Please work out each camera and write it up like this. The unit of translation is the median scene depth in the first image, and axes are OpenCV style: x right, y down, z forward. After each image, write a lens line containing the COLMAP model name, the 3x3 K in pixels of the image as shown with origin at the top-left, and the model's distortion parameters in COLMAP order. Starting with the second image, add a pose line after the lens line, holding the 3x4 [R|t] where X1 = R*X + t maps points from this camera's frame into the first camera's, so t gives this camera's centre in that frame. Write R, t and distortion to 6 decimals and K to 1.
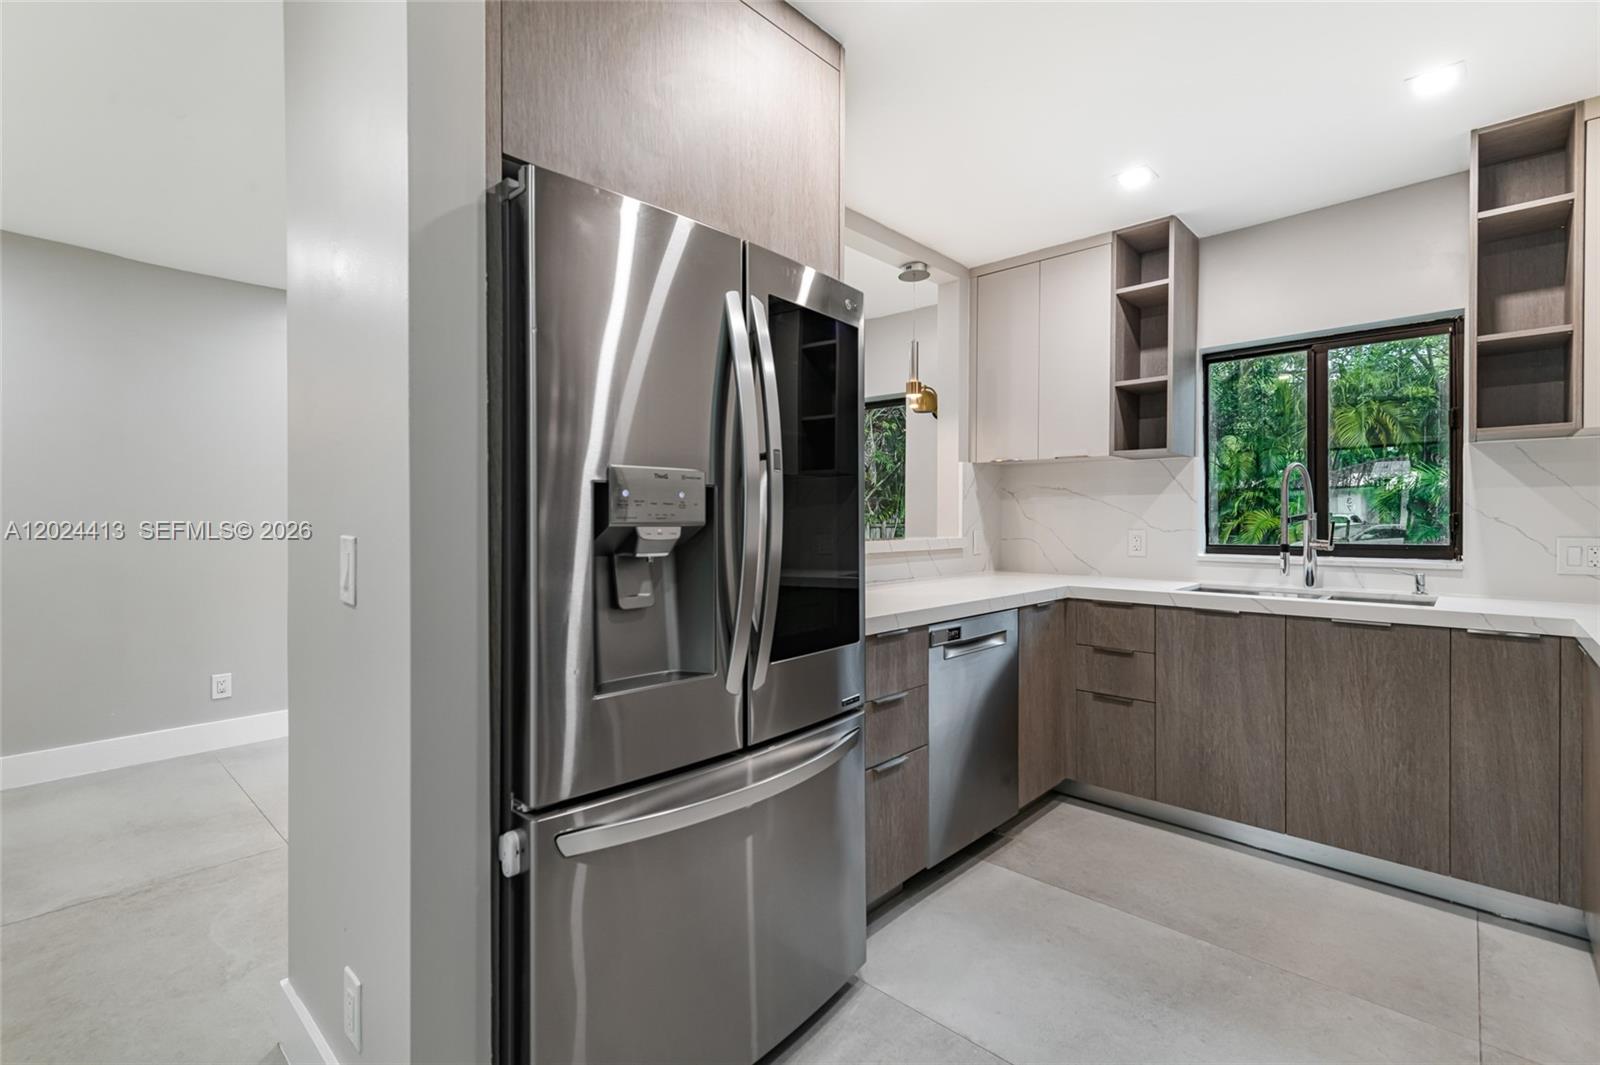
lens RADIAL K [[715.8, 0, 817.9], [0, 715.8, 519.0], [0, 0, 1]] dist [0.012775, -0.004132]
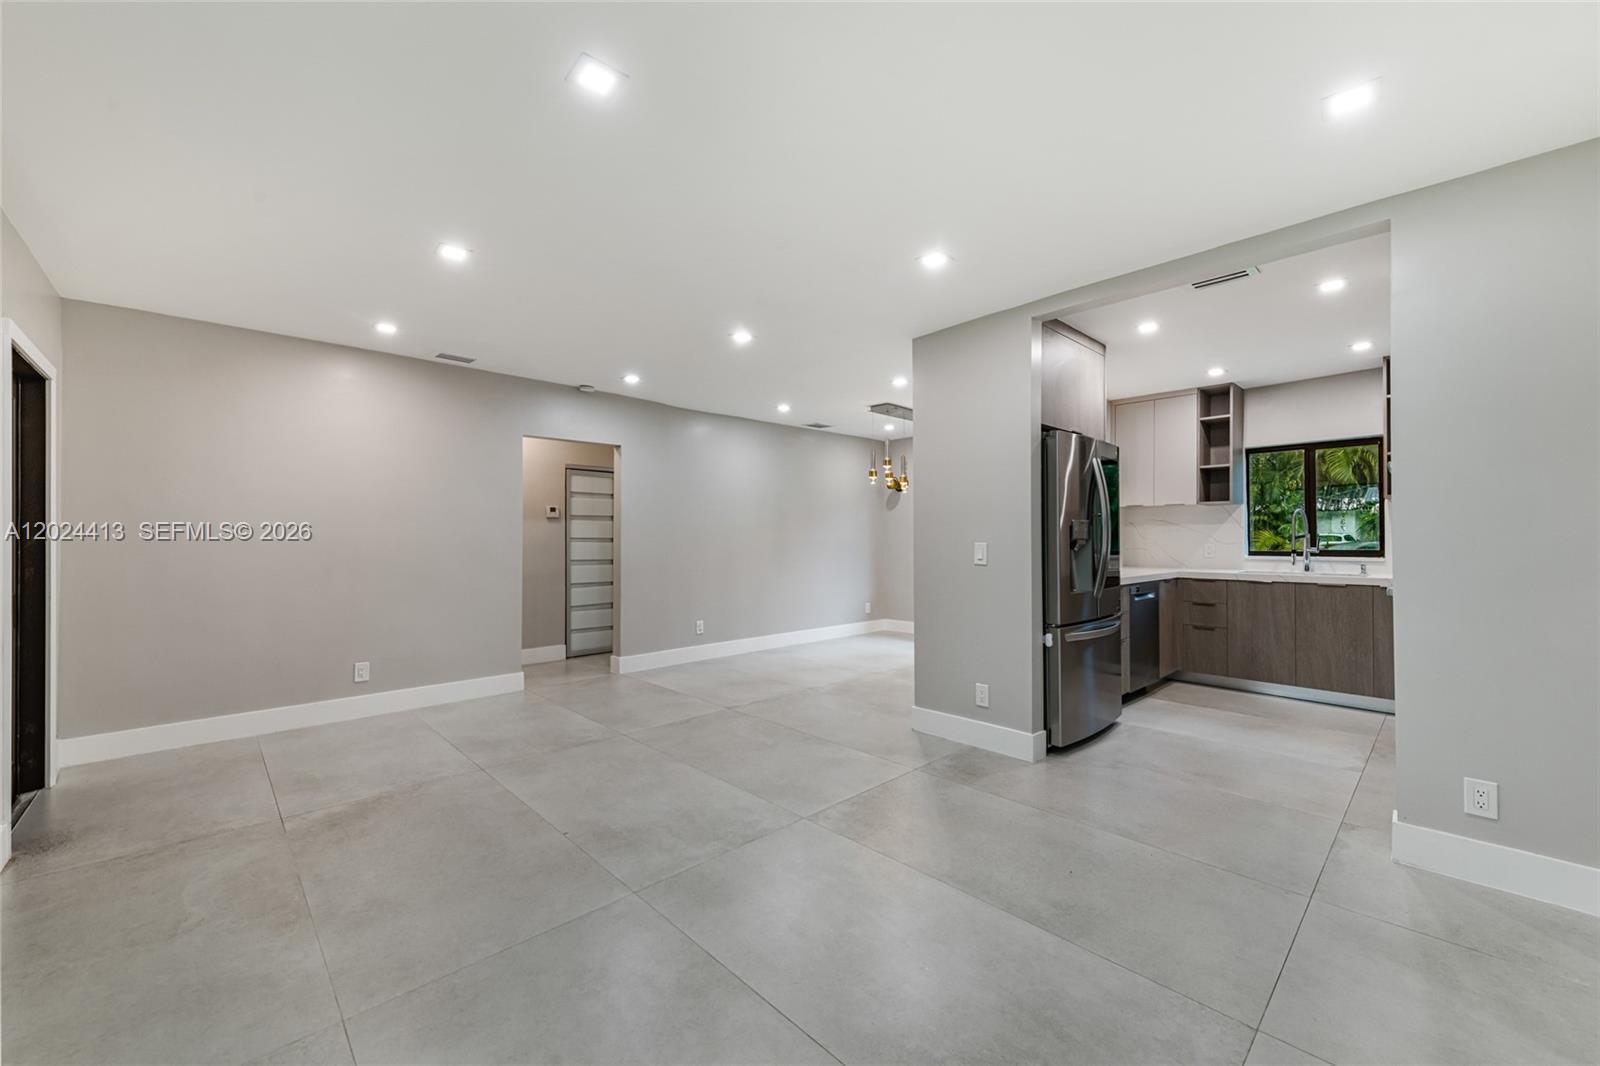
lens RADIAL K [[634.9, 0, 812.4], [0, 634.9, 532.9], [0, 0, 1]] dist [0.013941, -0.002924]
pose [[0.998176, -0.002324, -0.060332, -0.602082], [0.001808, 0.999961, -0.008602, 0.001095], [0.060349, 0.008477, 0.998141, -0.889143]]
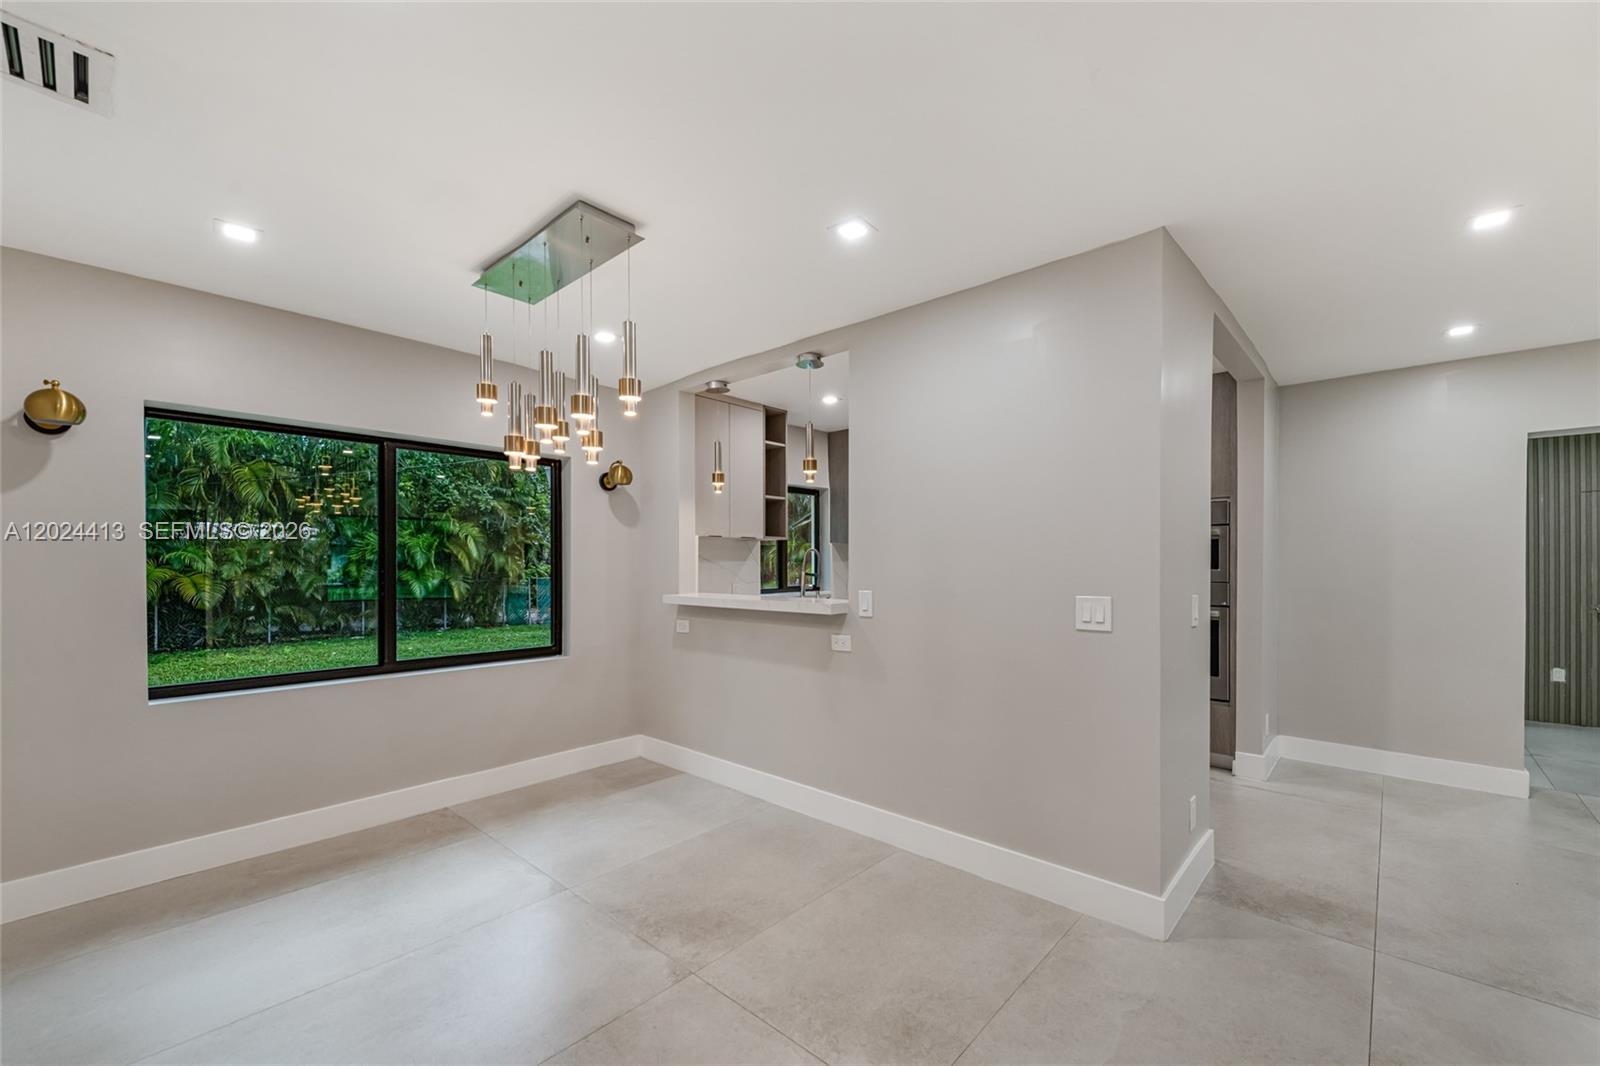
lens RADIAL K [[634.9, 0, 802.1], [0, 634.9, 572.3], [0, 0, 1]] dist [0.013941, -0.002924]
pose [[0.004681, -0.017202, 0.999841, -1.278838], [0.003759, 0.999845, 0.017184, -0.042330], [-0.999982, 0.003678, 0.004745, 1.078600]]
